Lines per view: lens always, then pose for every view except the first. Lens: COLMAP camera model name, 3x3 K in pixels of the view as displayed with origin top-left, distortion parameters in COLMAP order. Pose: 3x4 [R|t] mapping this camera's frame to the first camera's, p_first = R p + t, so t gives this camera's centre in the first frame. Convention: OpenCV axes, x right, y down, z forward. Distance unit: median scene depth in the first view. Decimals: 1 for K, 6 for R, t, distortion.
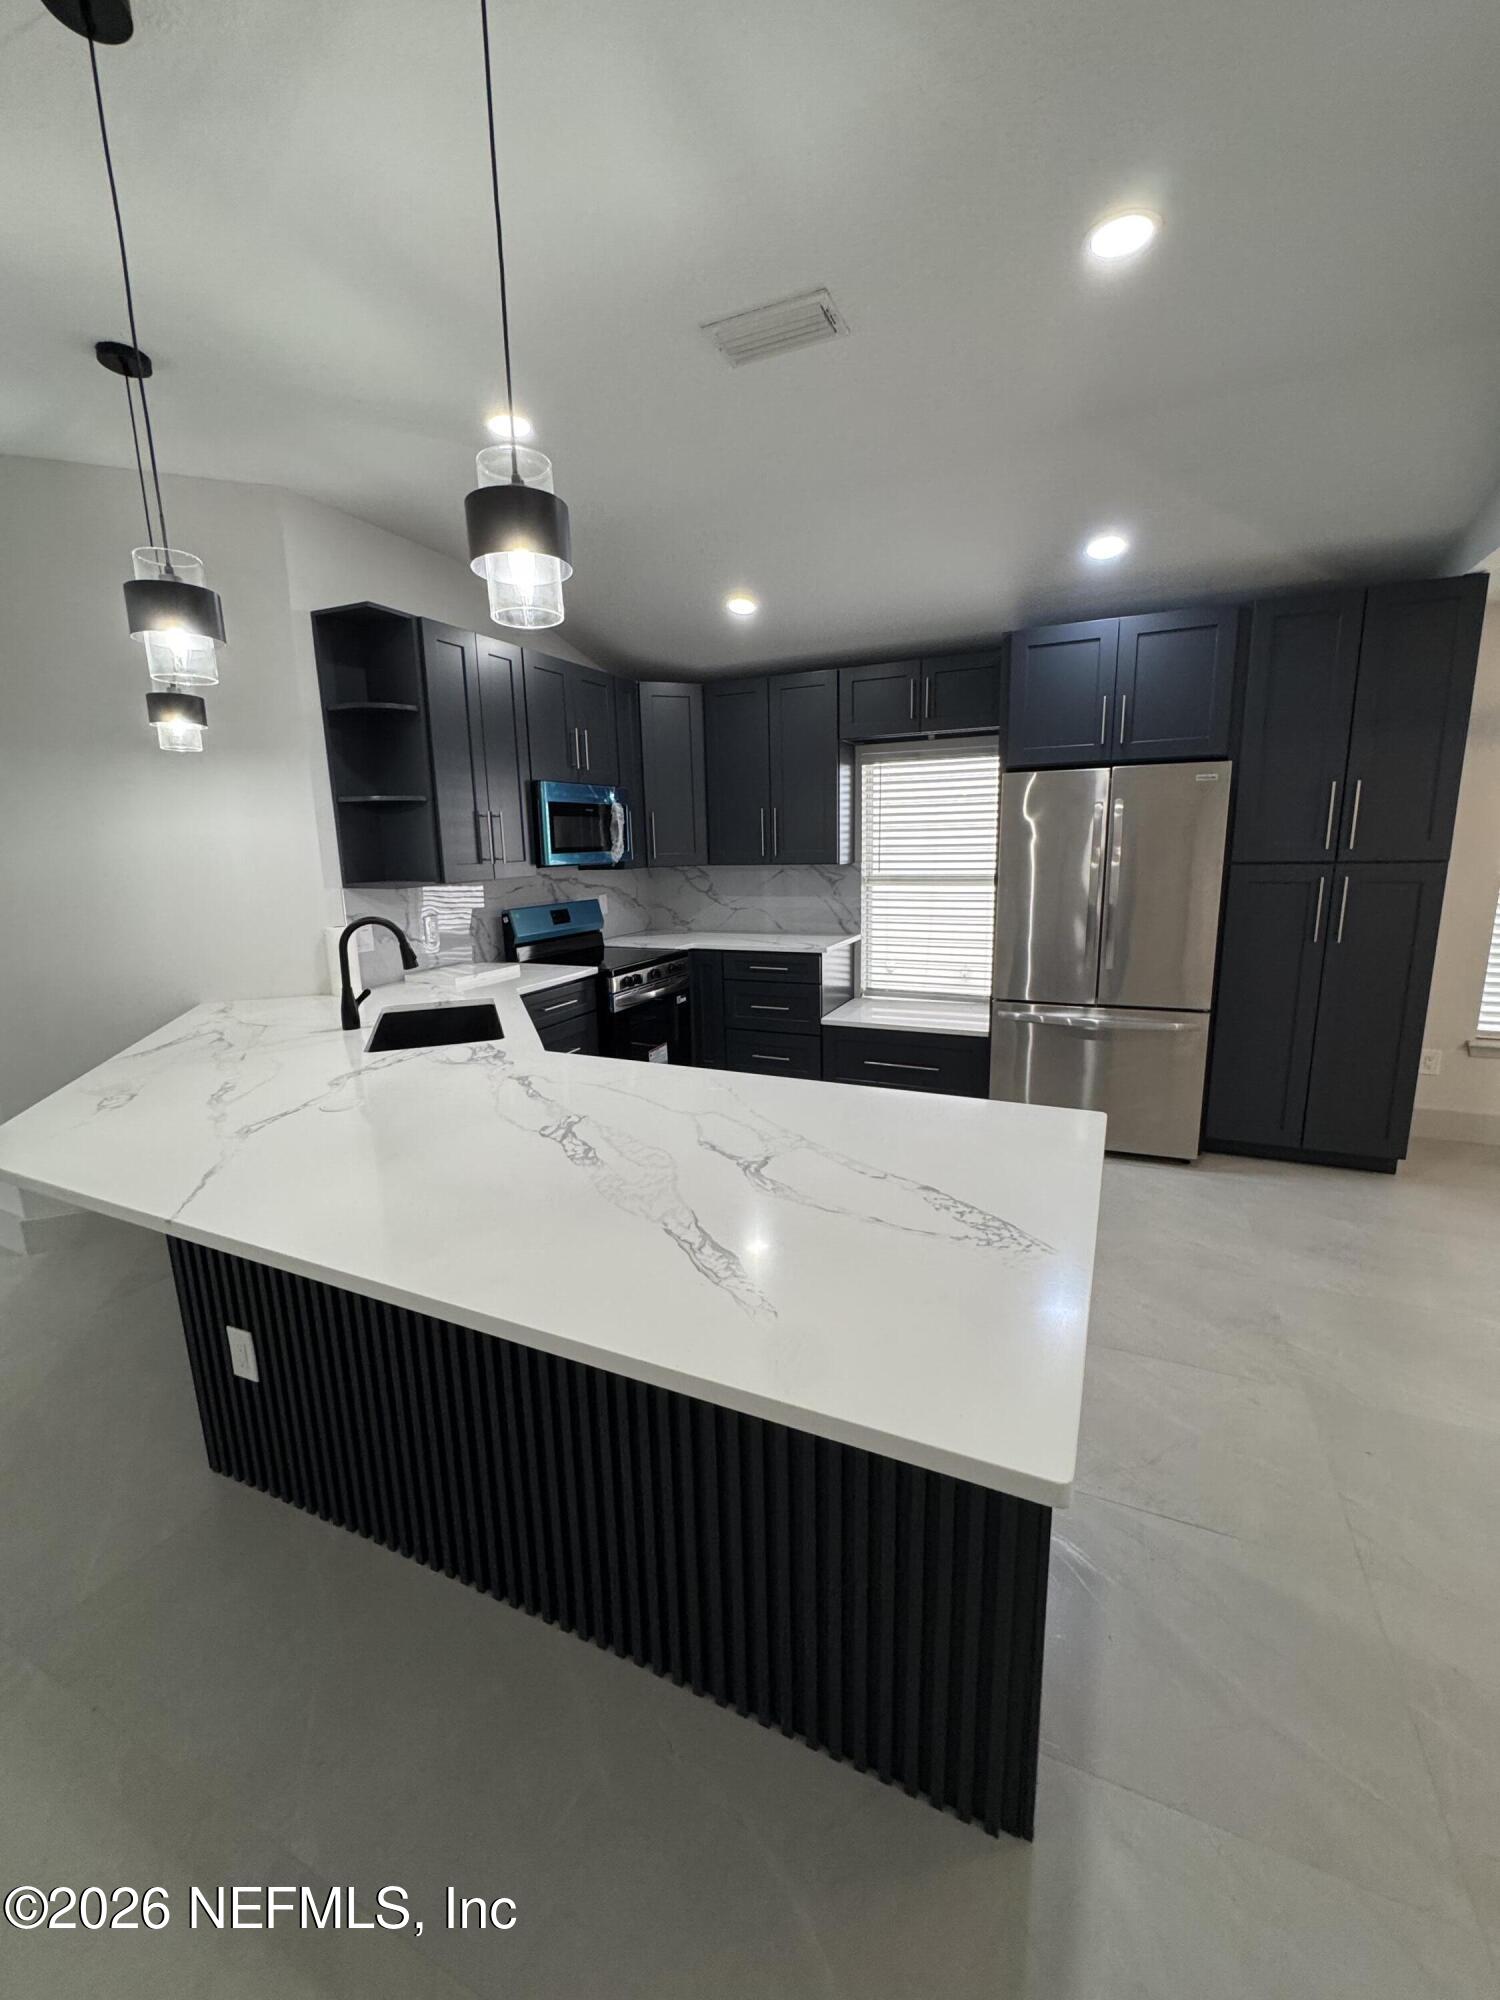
lens RADIAL K [[799.1, 0, 750.0], [0, 799.1, 1000.0], [0, 0, 1]] dist [-0.001269, -0.000013]
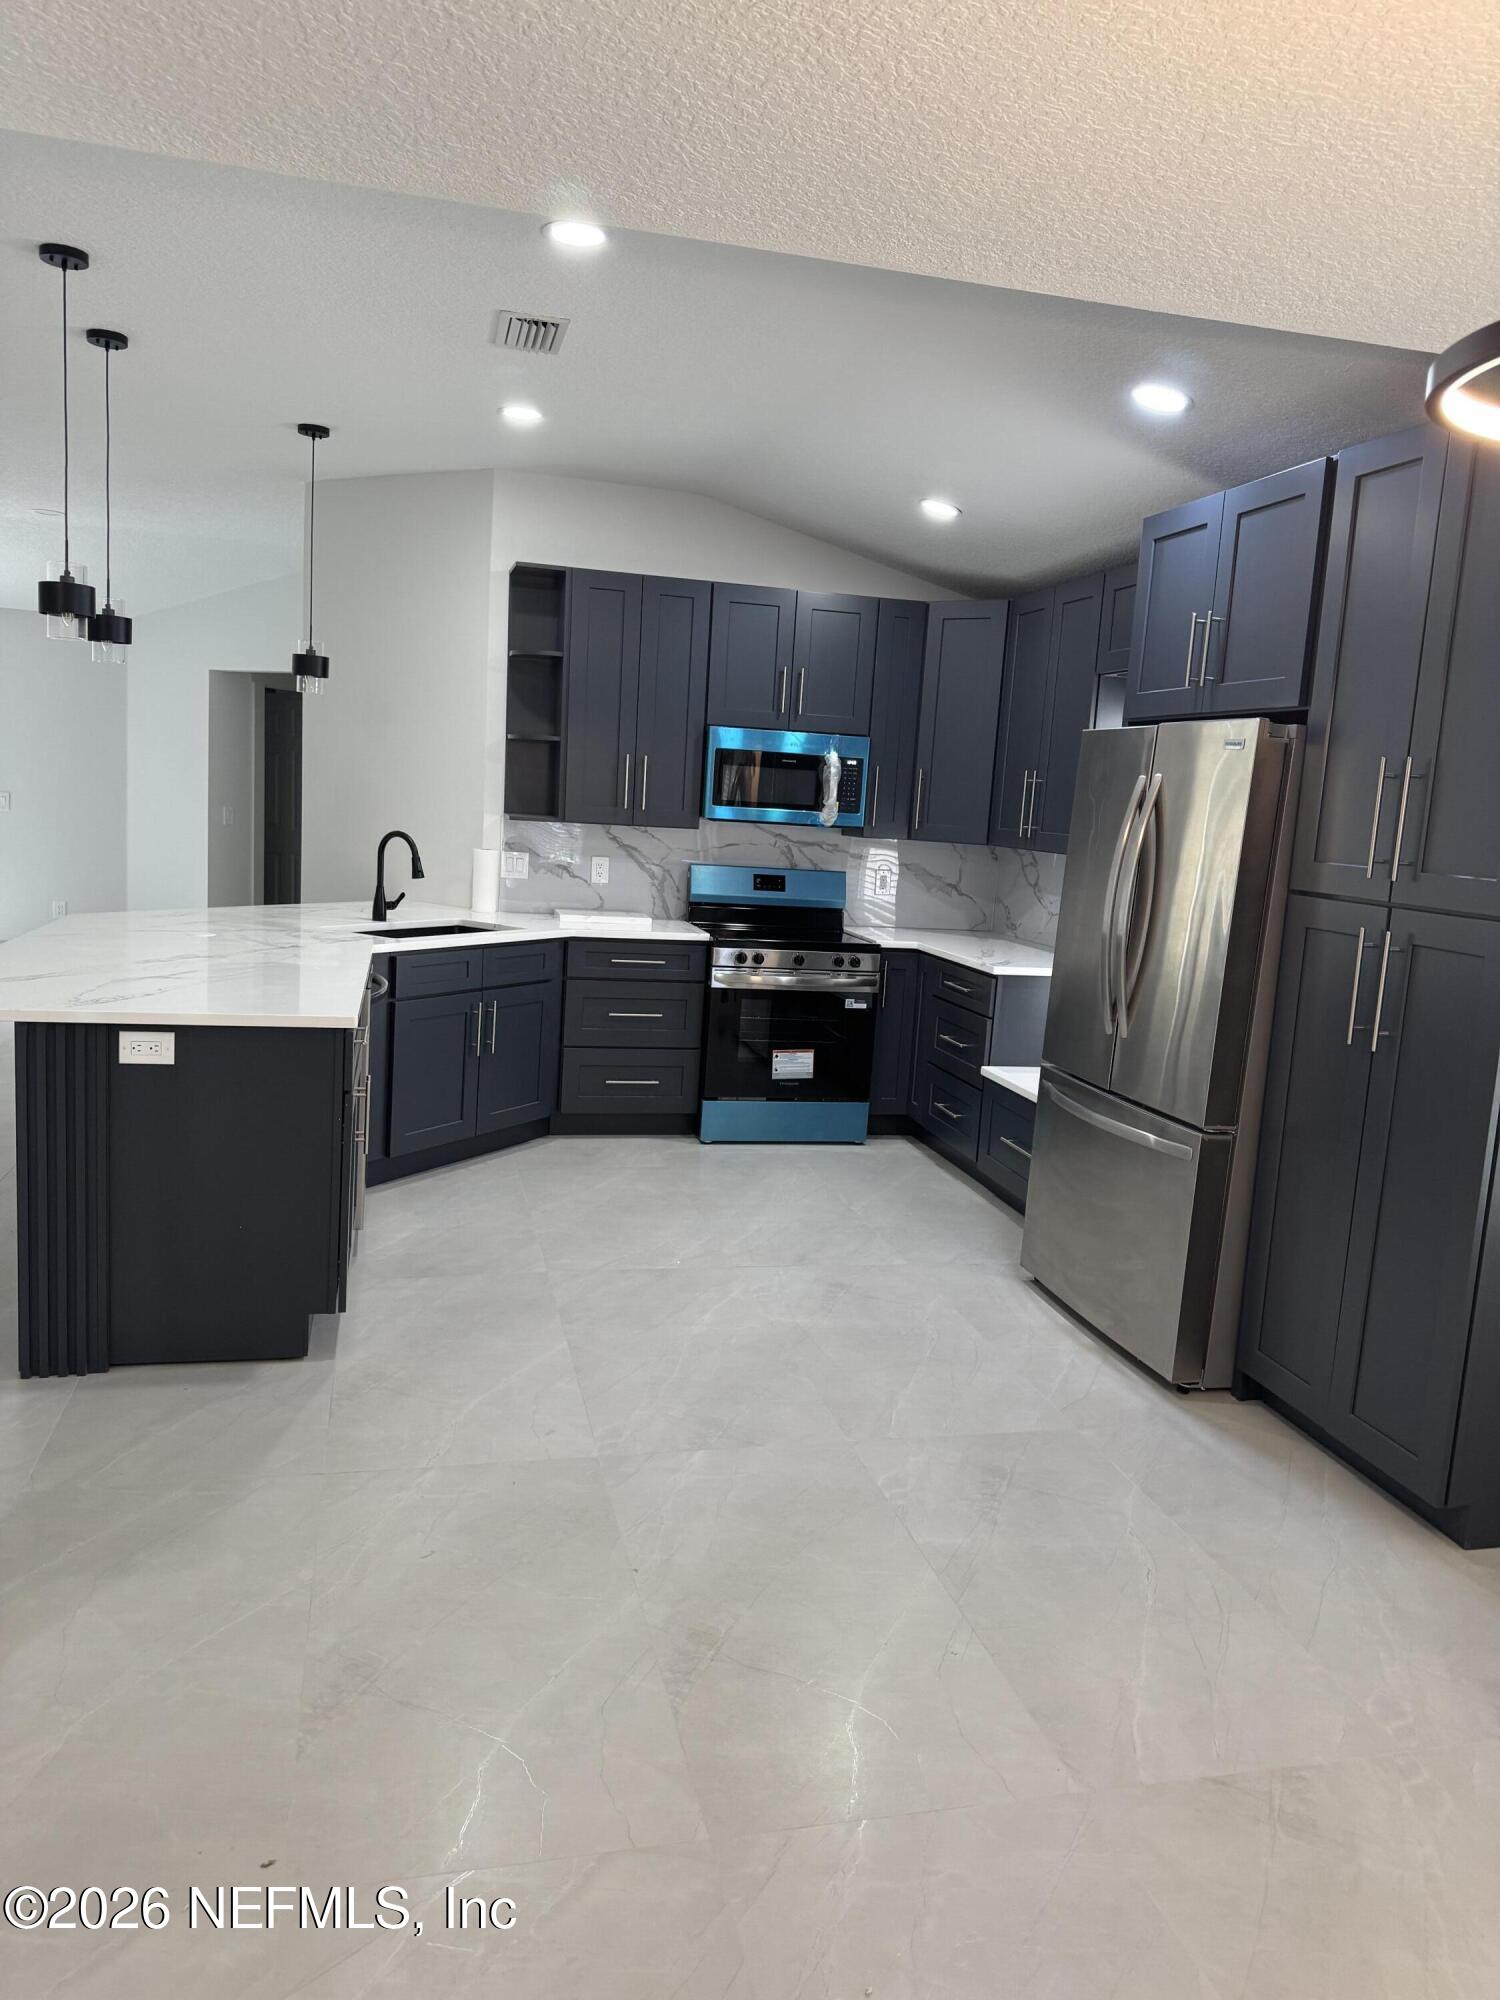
lens RADIAL K [[1396.0, 0, 750.0], [0, 1396.0, 1000.0], [0, 0, 1]] dist [0.084704, -0.000253]
pose [[0.621722, 0.175923, -0.763226, 1.119248], [-0.228263, 0.972846, 0.038298, -0.042895], [0.749238, 0.150406, 0.644996, 0.053632]]
